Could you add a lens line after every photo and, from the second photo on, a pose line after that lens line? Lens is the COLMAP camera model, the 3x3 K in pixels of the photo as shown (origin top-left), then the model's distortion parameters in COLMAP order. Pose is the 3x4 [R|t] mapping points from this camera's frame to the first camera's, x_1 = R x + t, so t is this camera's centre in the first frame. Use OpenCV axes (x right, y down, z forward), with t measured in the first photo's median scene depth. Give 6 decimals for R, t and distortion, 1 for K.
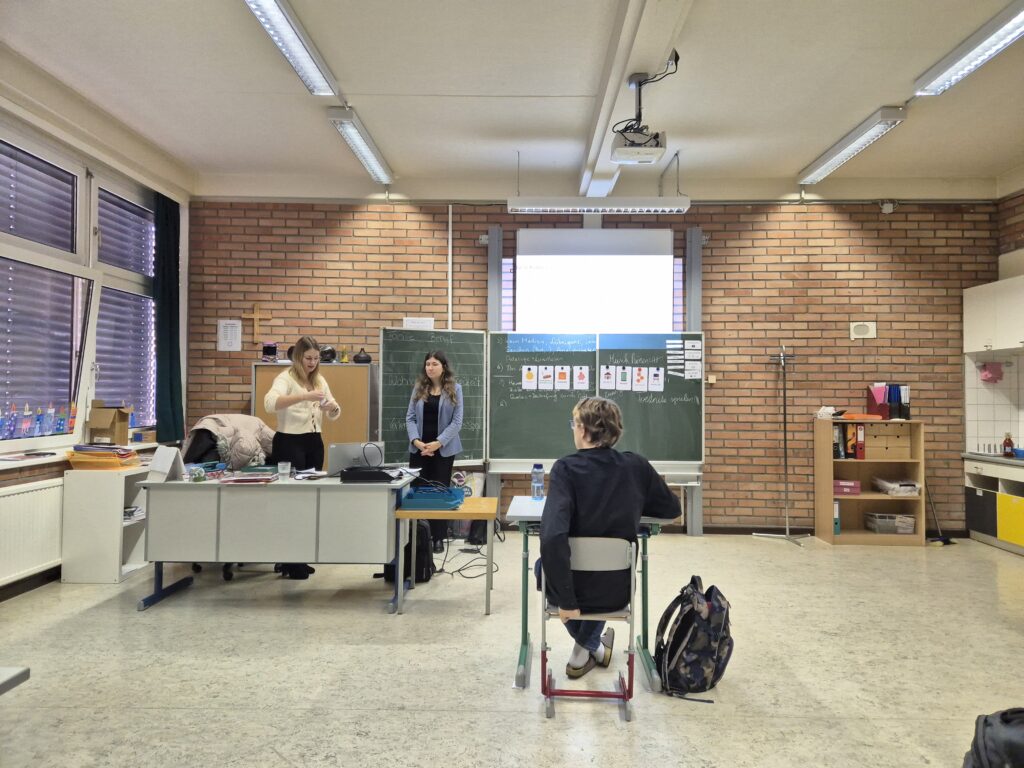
lens RADIAL K [[683.1, 0, 515.4], [0, 683.1, 376.6], [0, 0, 1]] dist [0.065808, -0.062647]
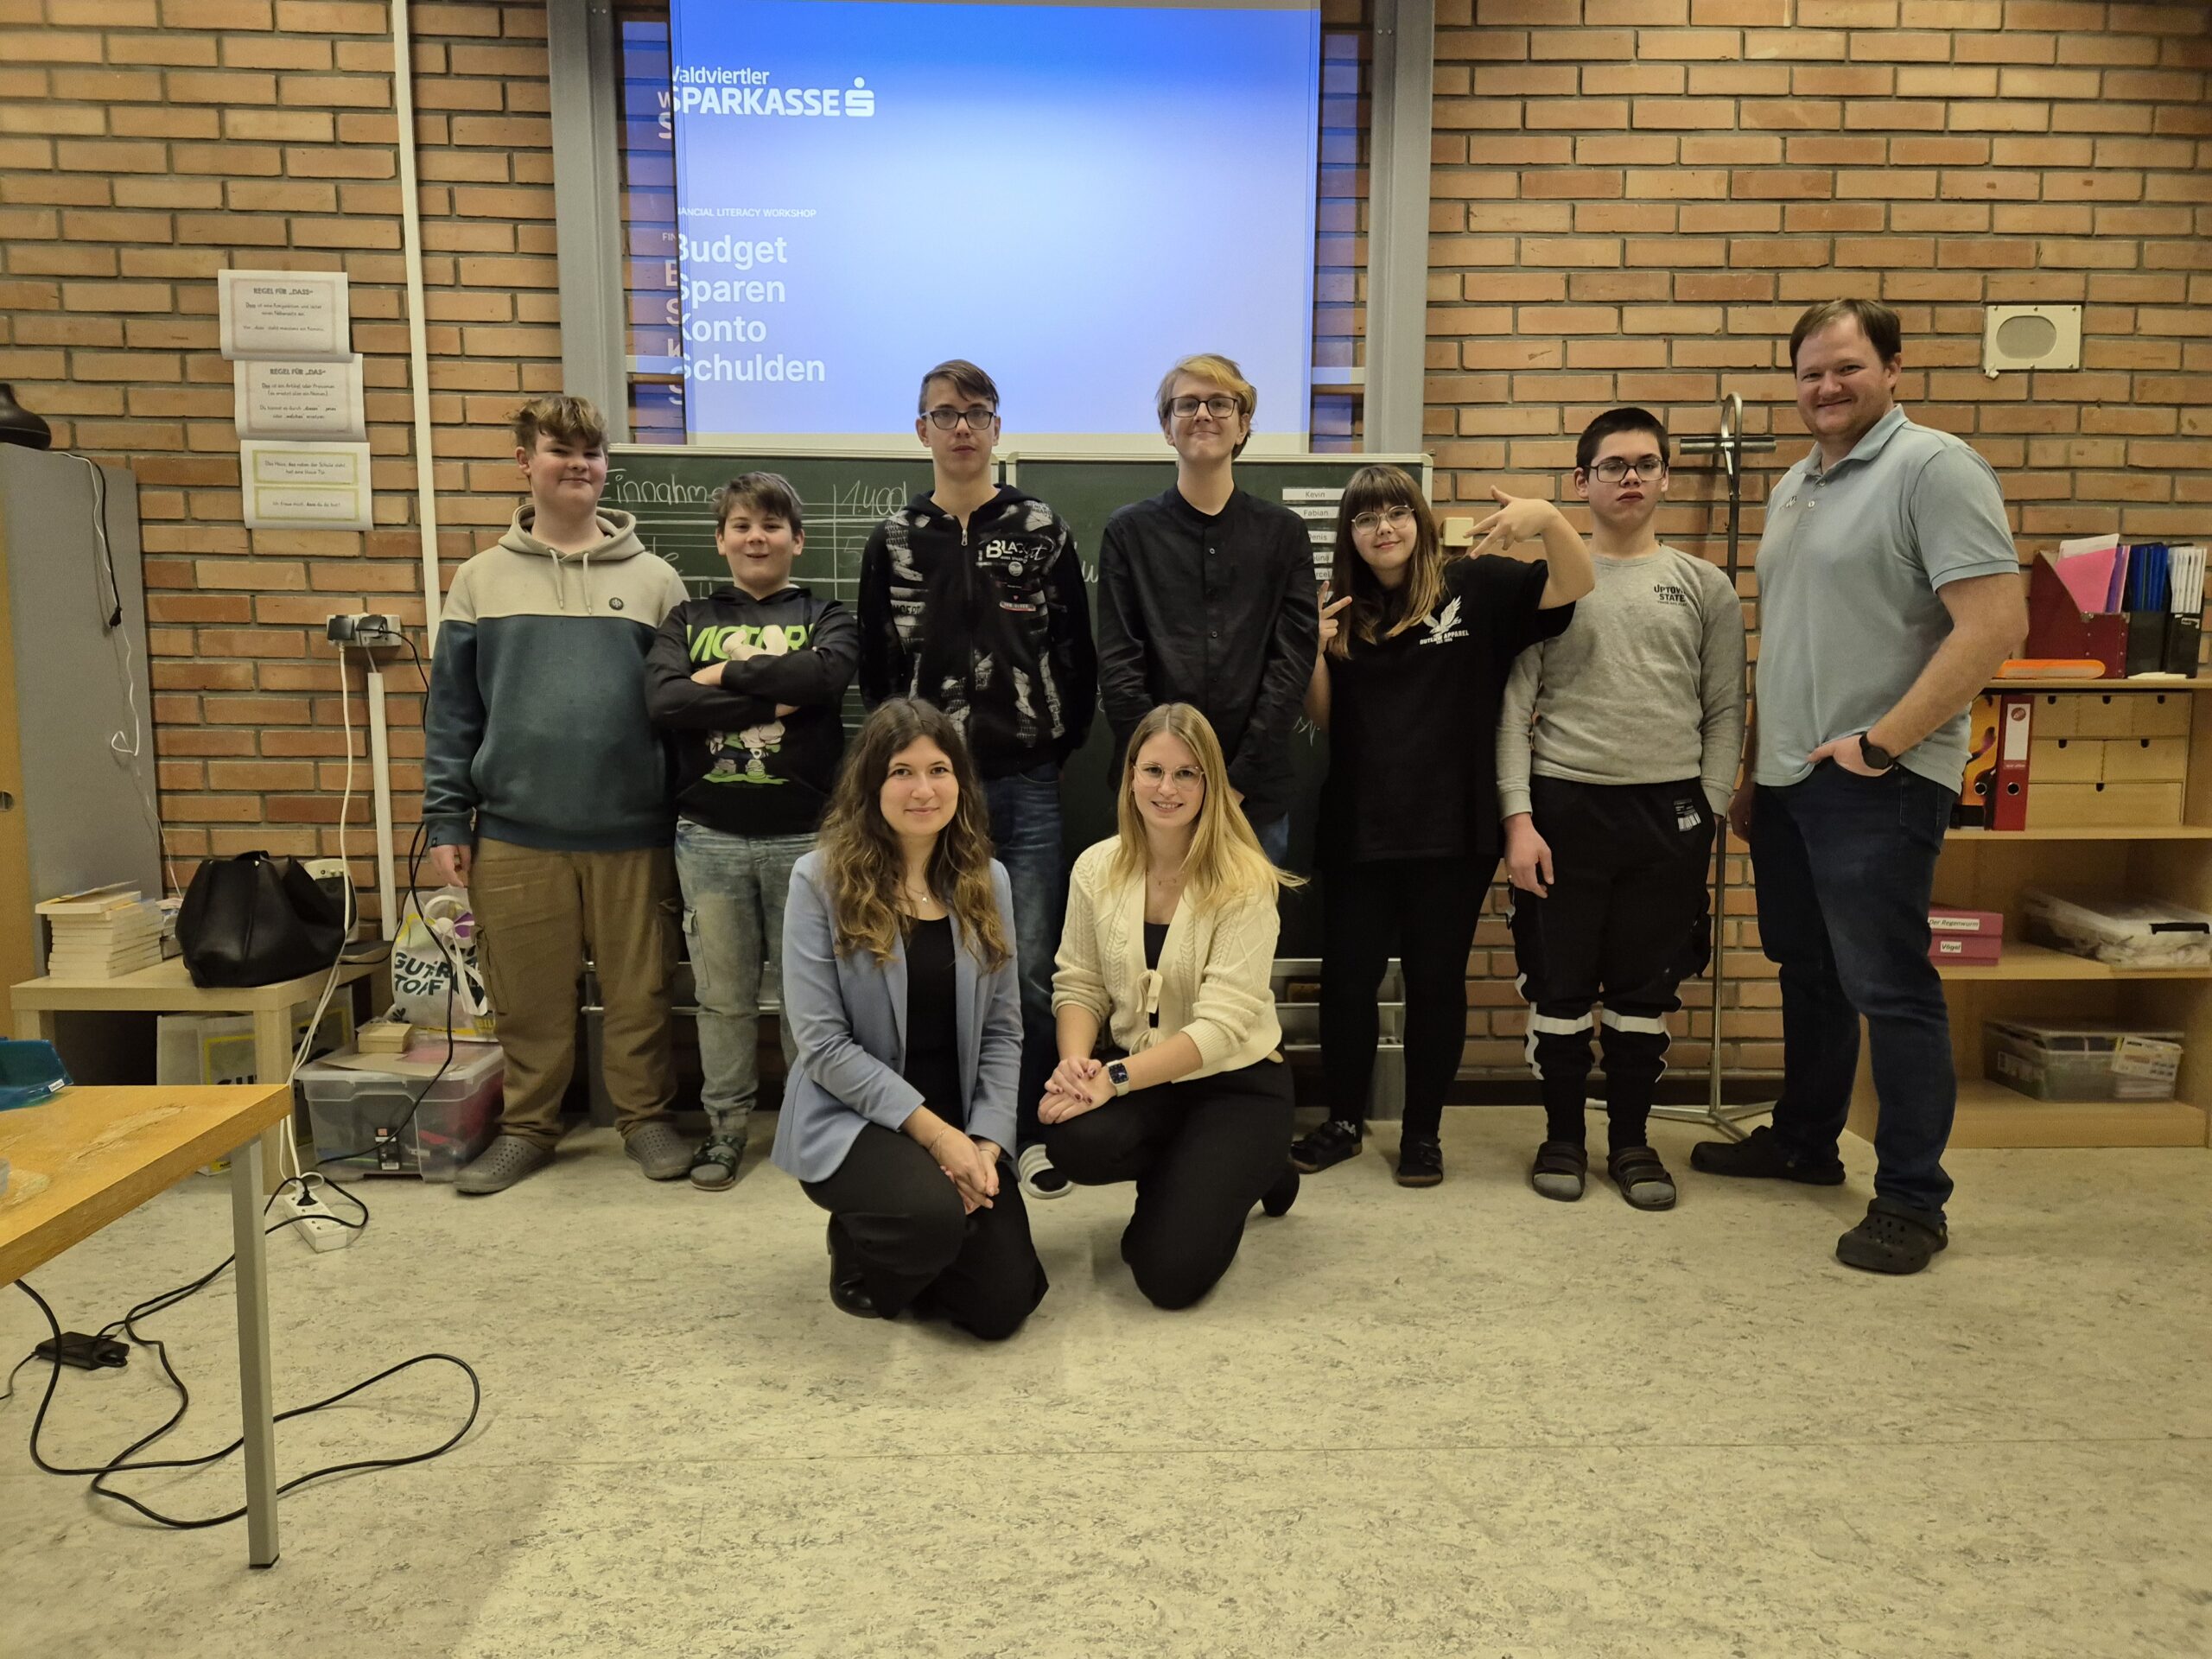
lens RADIAL K [[1475.5, 0, 1116.3], [0, 1475.5, 828.3], [0, 0, 1]] dist [0.065808, -0.062647]
pose [[0.998486, -0.009566, 0.054177, 0.124440], [0.002396, 0.991394, 0.130891, 0.041397], [-0.054963, -0.130563, 0.989915, 0.432933]]
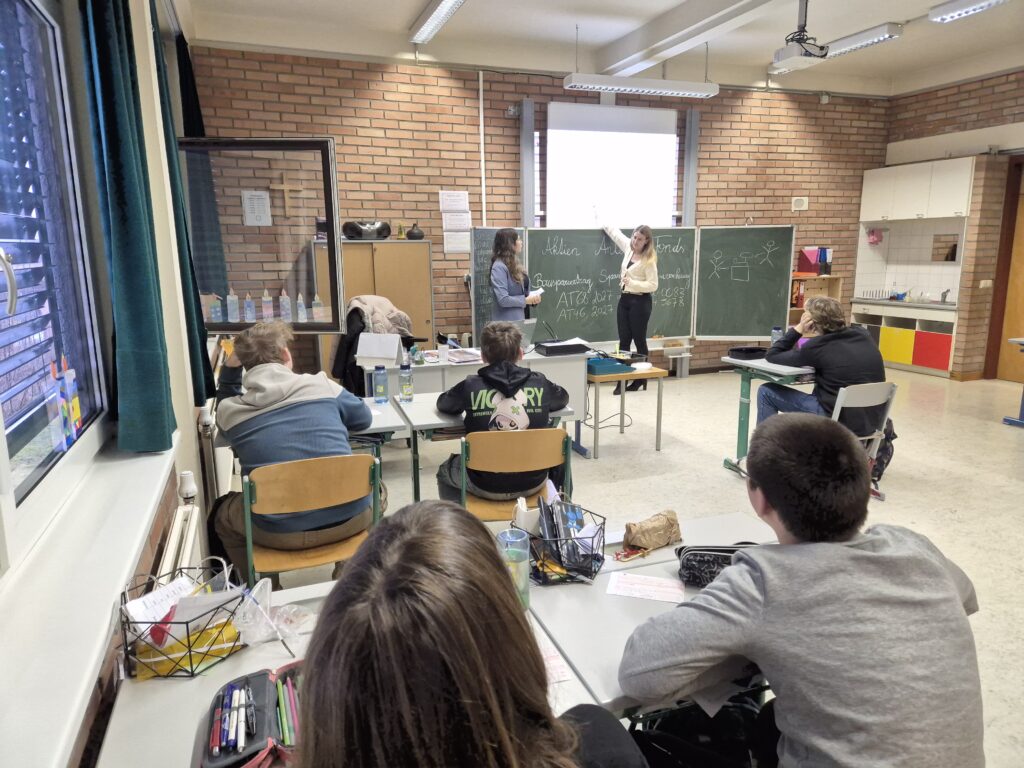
lens RADIAL K [[683.1, 0, 513.5], [0, 683.1, 384.9], [0, 0, 1]] dist [0.065808, -0.062647]
pose [[0.931200, -0.091609, 0.352810, -0.445683], [0.011682, 0.974906, 0.222309, -0.031623], [-0.364322, -0.202892, 0.908903, -0.009562]]
